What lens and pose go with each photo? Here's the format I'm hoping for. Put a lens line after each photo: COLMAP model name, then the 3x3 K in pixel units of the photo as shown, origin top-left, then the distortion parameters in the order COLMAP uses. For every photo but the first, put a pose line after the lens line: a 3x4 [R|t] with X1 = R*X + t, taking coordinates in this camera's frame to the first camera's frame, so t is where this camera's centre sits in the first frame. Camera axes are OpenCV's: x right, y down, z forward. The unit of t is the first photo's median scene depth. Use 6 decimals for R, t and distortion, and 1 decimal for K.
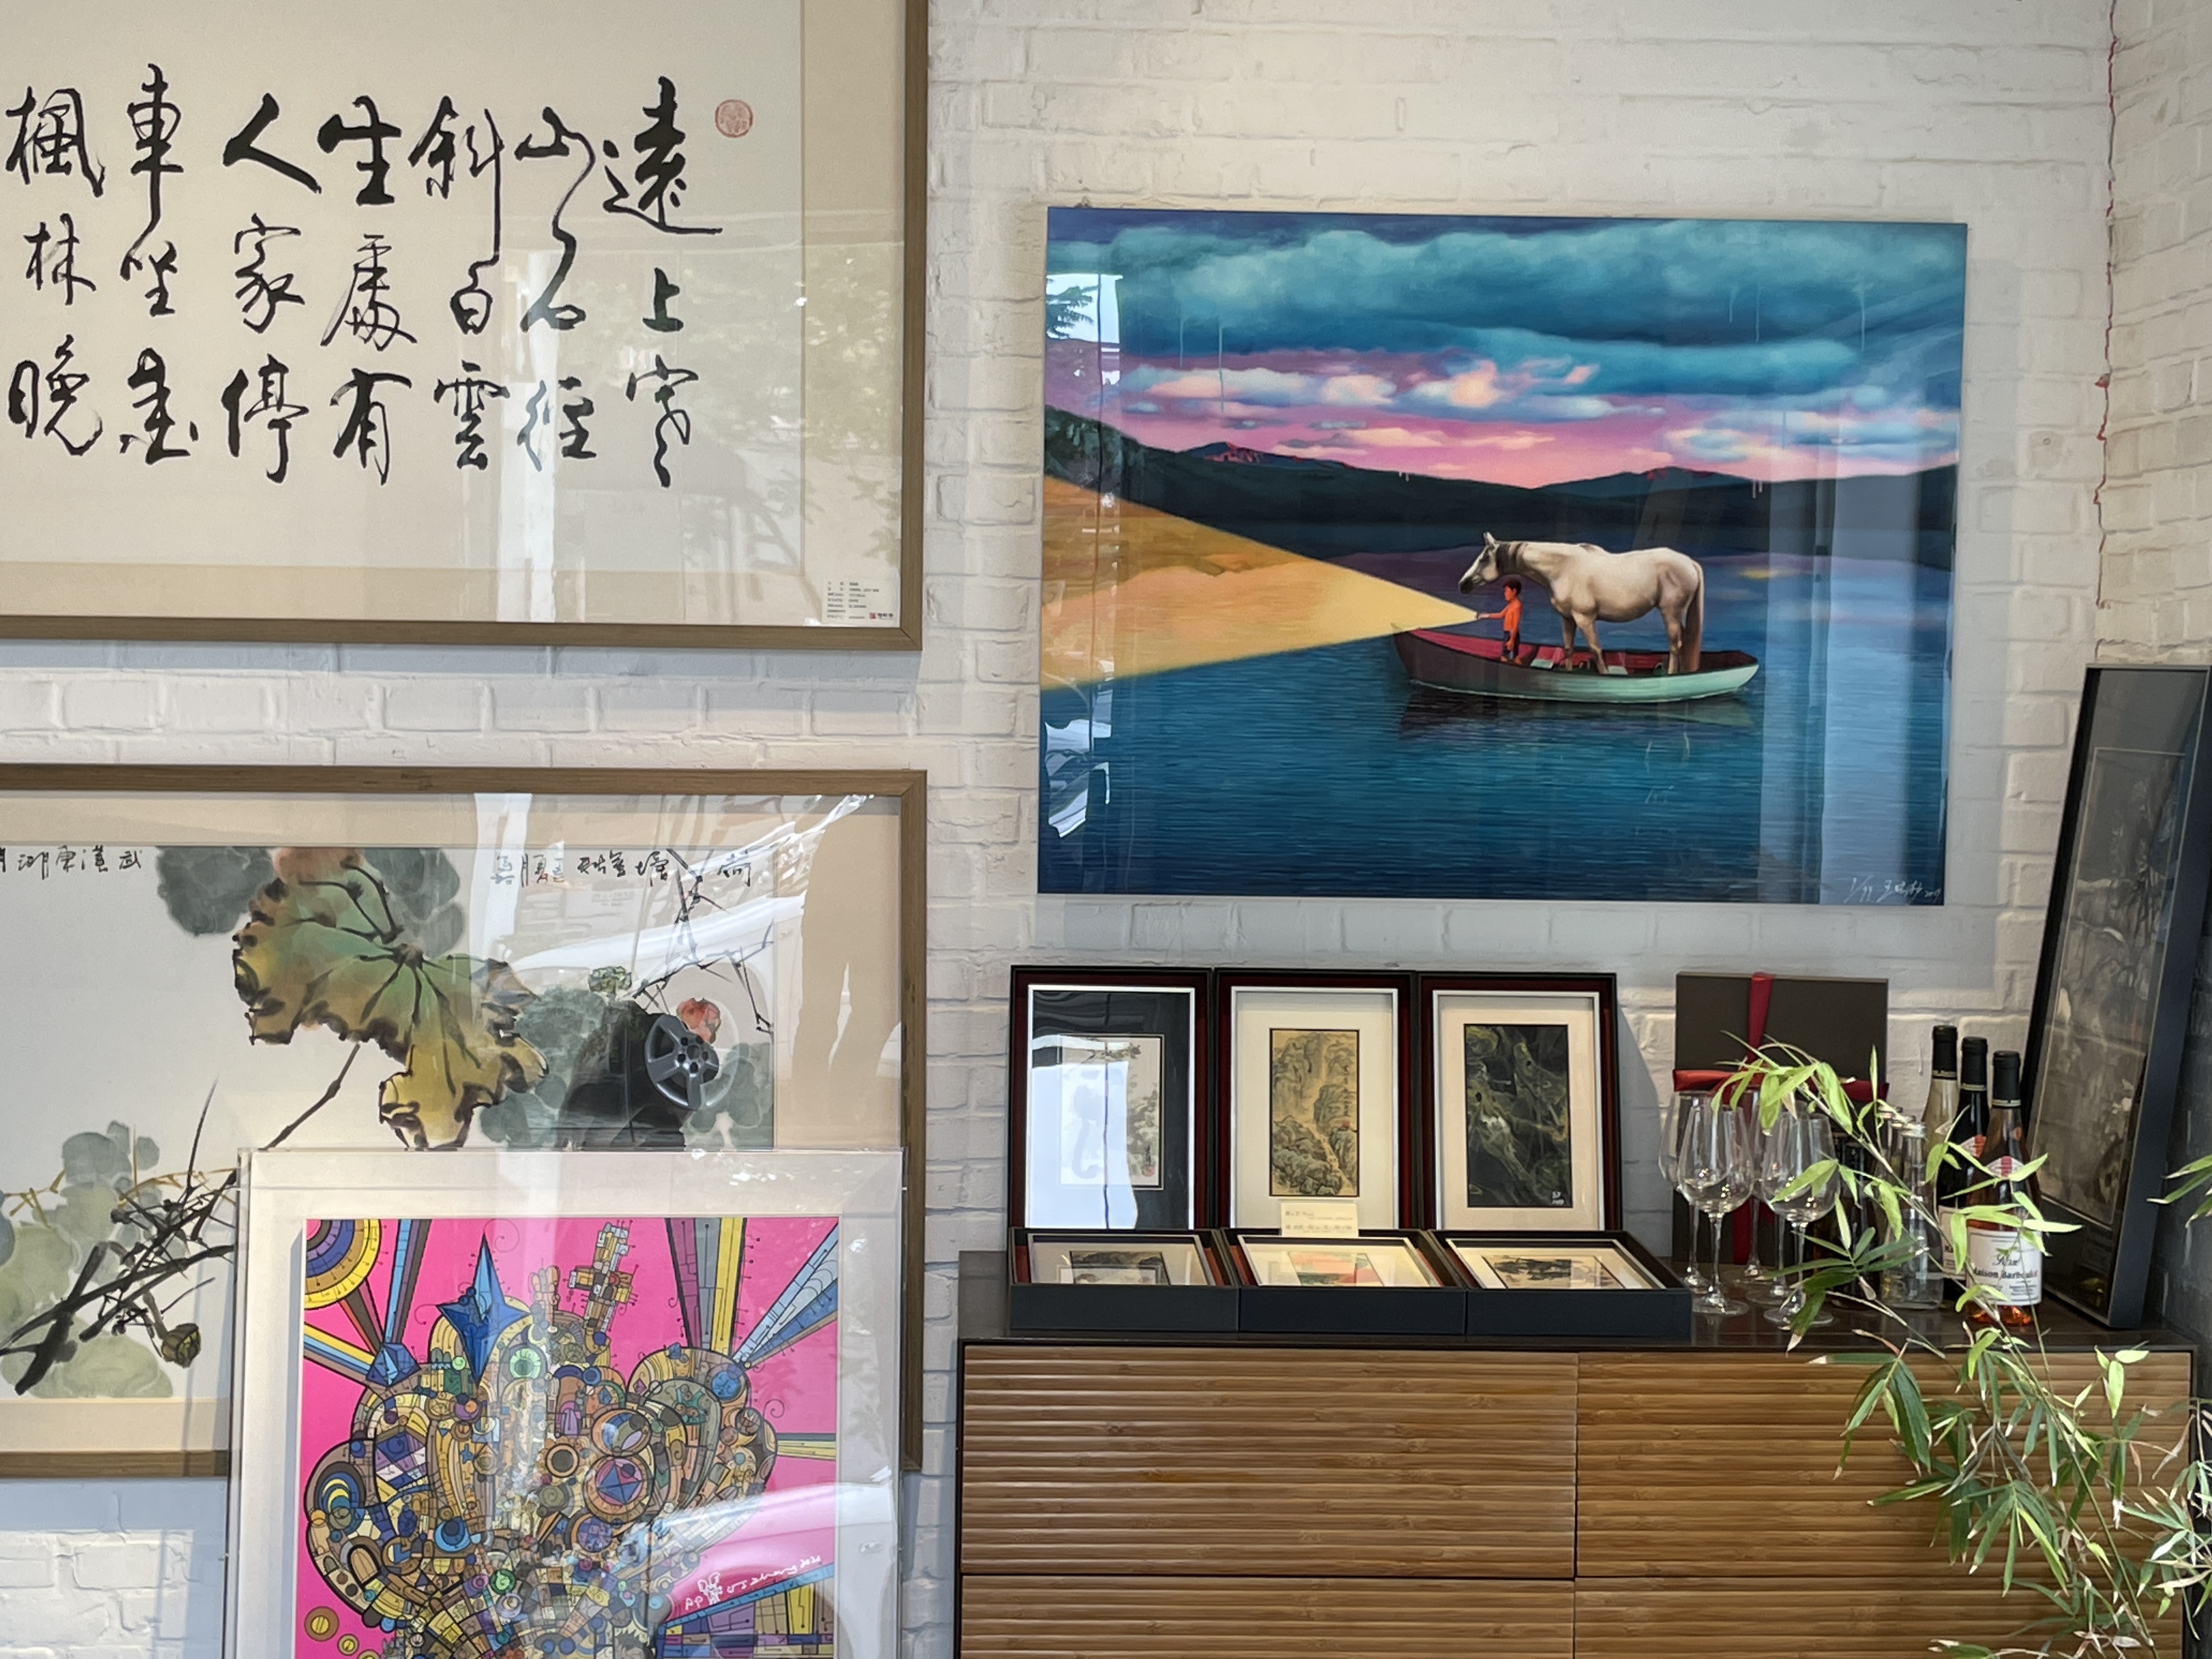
lens RADIAL K [[3237.8, 0, 1110.6], [0, 3237.8, 814.5], [0, 0, 1]] dist [0.099879, 0.000000]
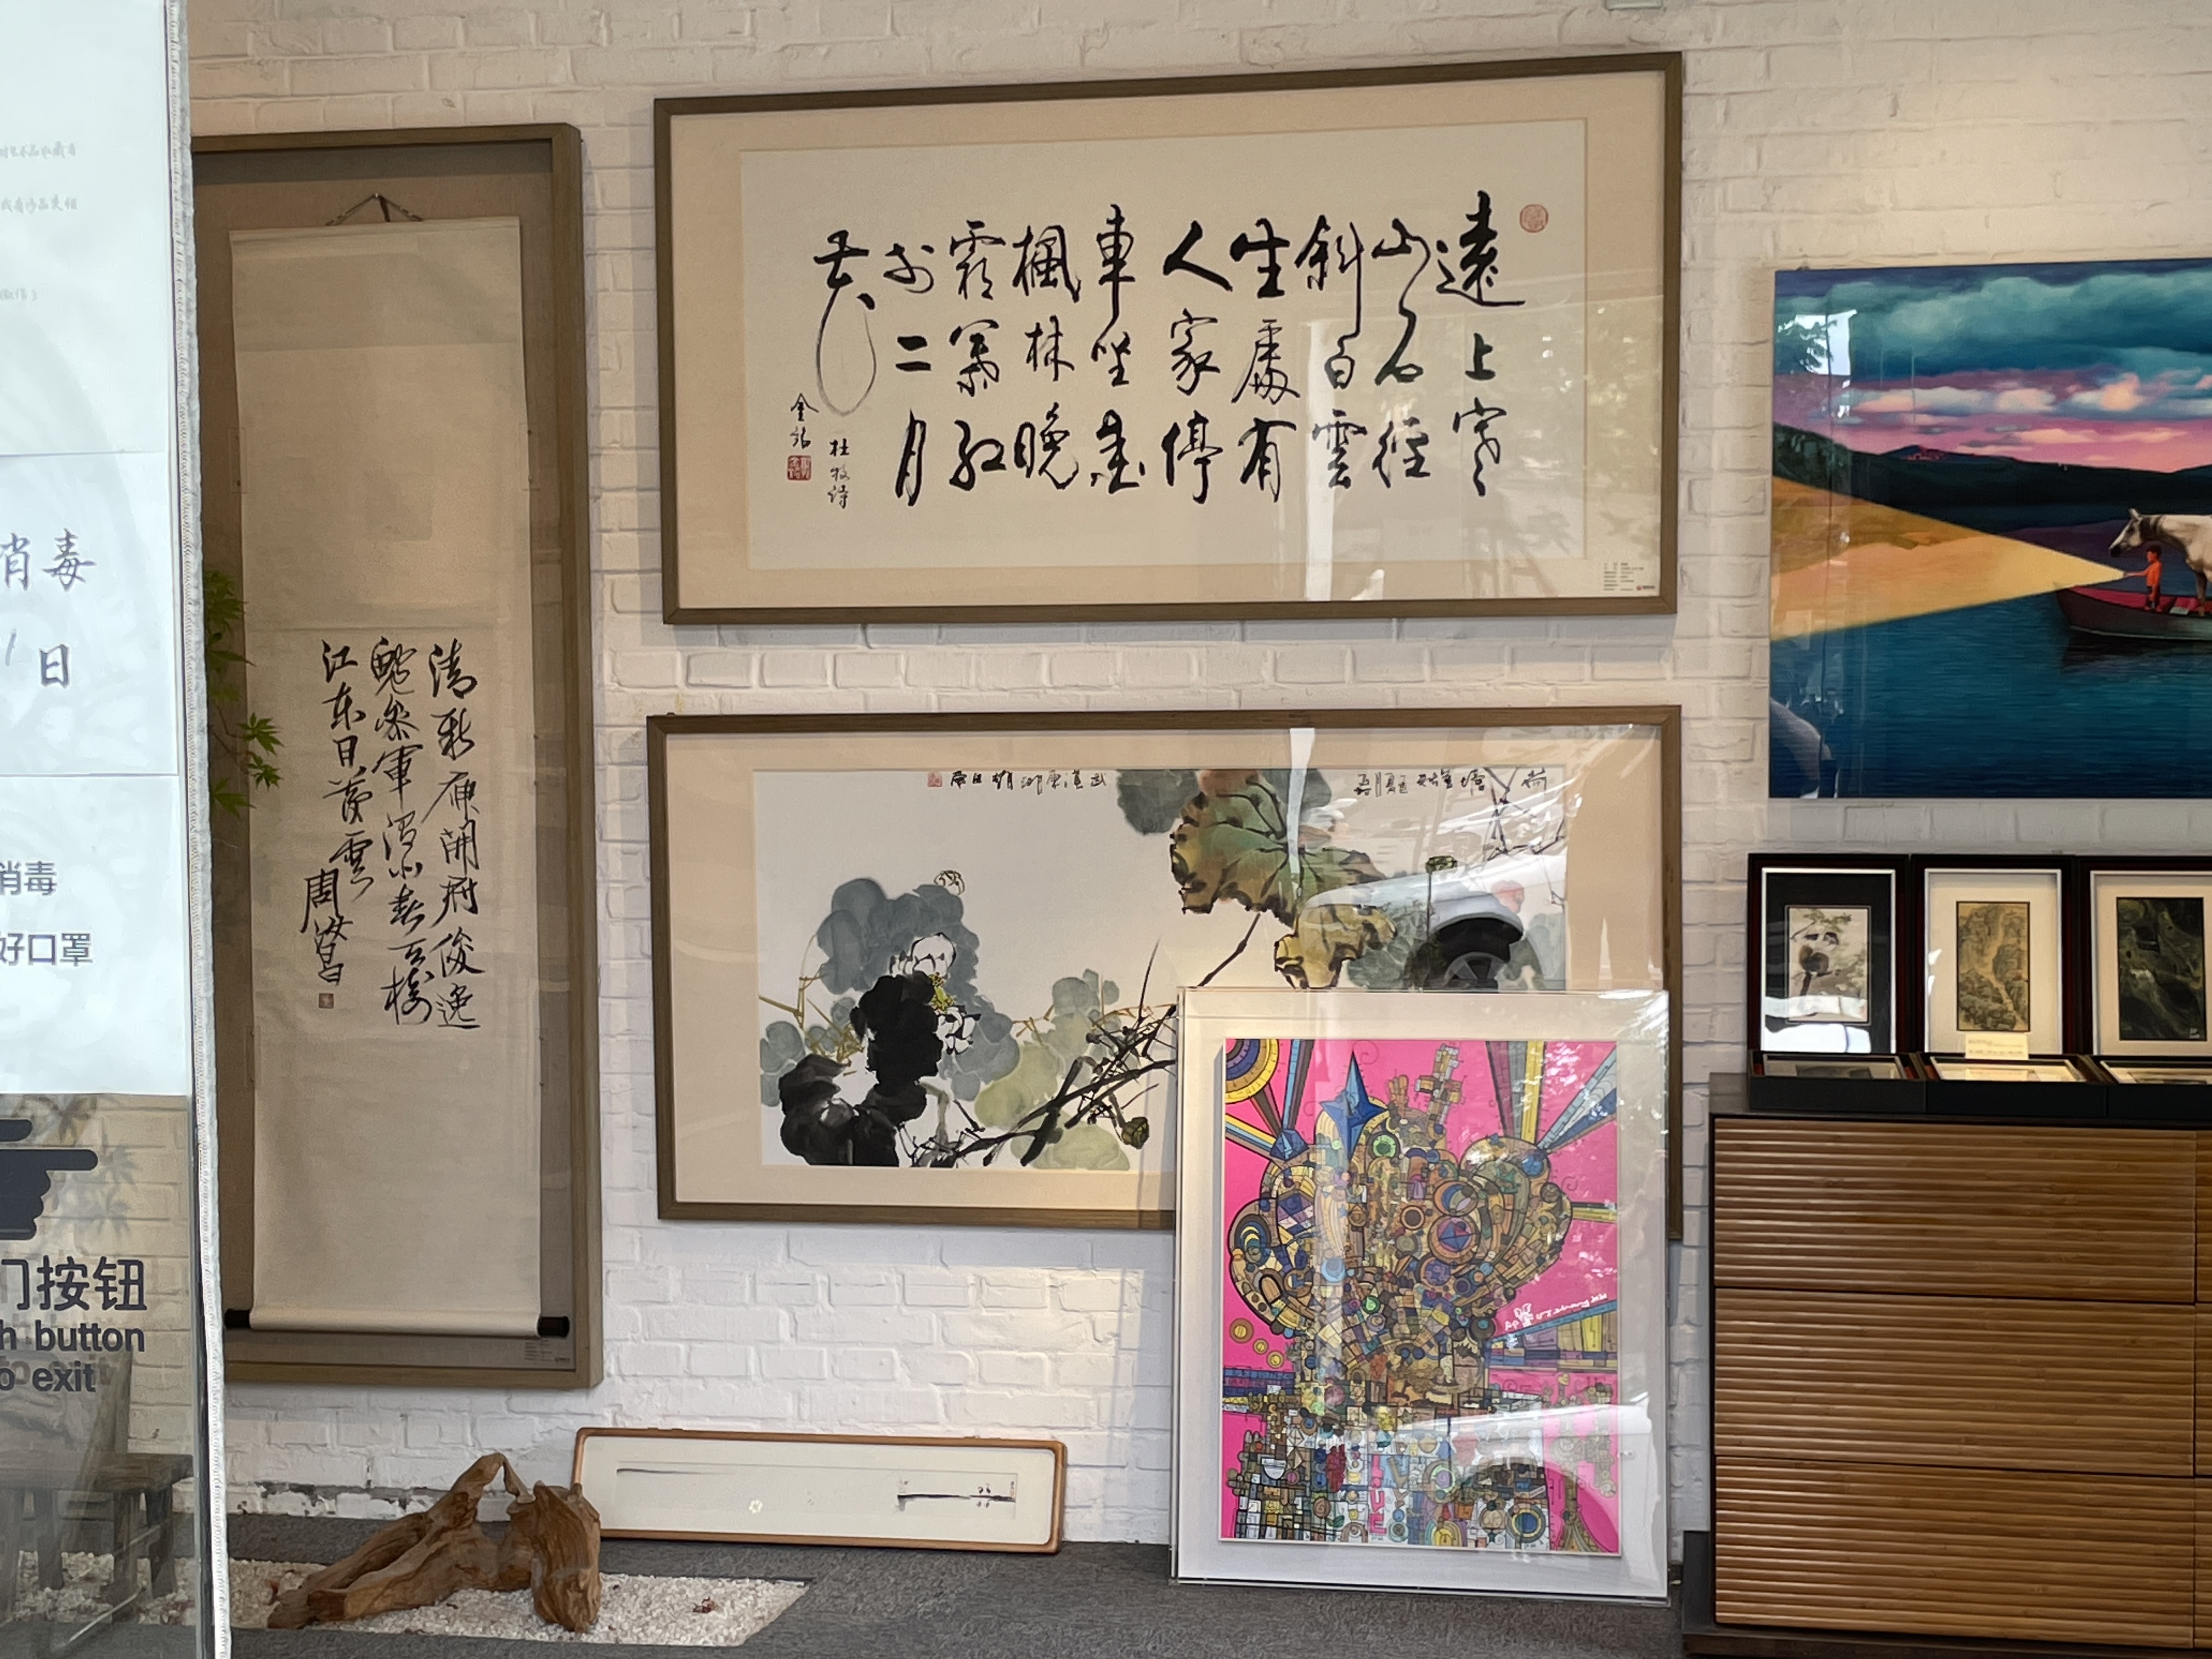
lens RADIAL K [[3237.8, 0, 1108.0], [0, 3237.8, 840.4], [0, 0, 1]] dist [0.099879, 0.000000]
pose [[0.973807, -0.007315, -0.227257, 0.015766], [0.006198, 0.999965, -0.005628, 0.047486], [0.227290, 0.004072, 0.973819, -0.336383]]
